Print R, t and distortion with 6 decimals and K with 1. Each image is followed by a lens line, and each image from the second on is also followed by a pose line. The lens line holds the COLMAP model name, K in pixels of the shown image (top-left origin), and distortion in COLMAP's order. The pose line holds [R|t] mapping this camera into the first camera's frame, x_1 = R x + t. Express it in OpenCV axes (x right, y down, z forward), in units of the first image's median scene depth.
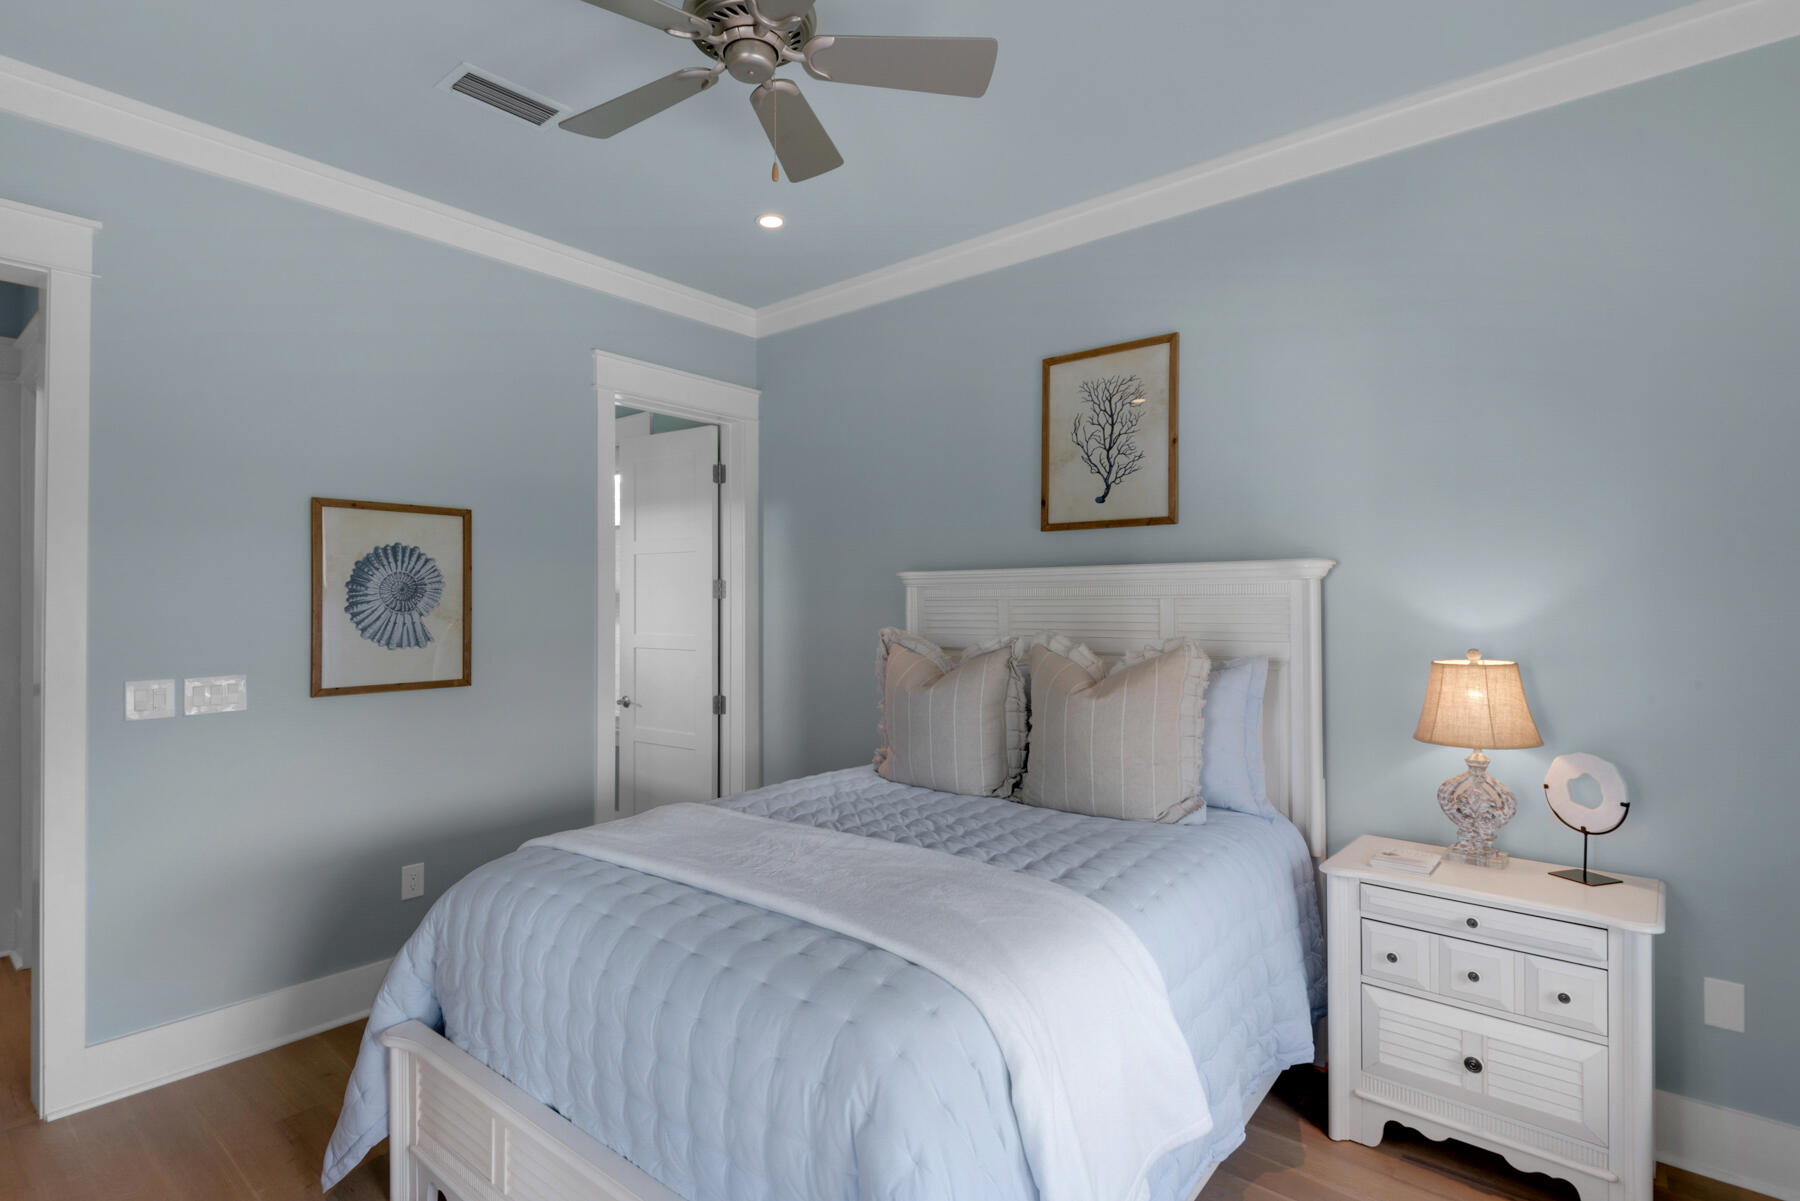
lens RADIAL K [[867.4, 0, 906.3], [0, 867.4, 597.6], [0, 0, 1]] dist [0.024369, -0.003403]
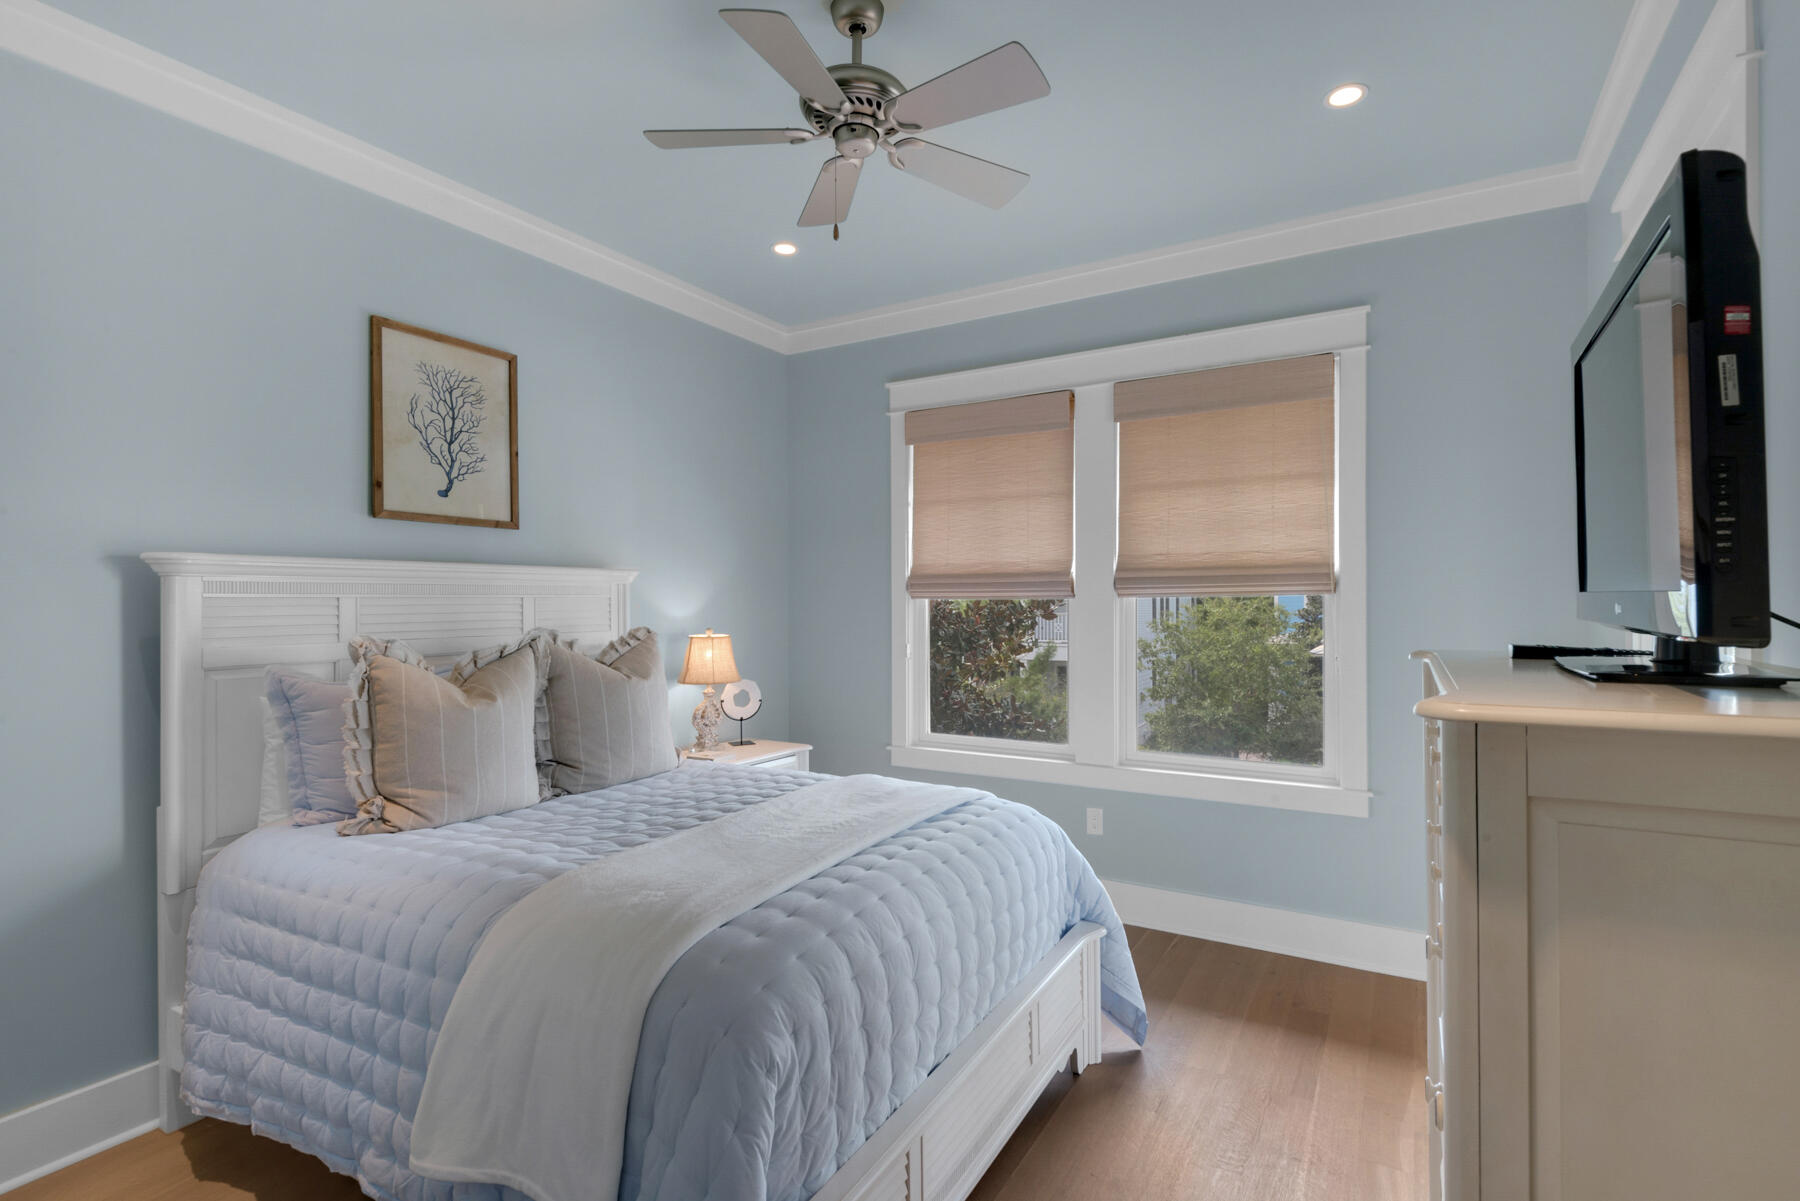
lens RADIAL K [[867.4, 0, 908.1], [0, 867.4, 603.7], [0, 0, 1]] dist [0.024369, -0.003403]
pose [[-0.141489, 0.002148, 0.989937, -0.804530], [0.000071, 0.999998, -0.002160, 0.010652], [-0.989940, -0.000236, -0.141489, 0.633857]]
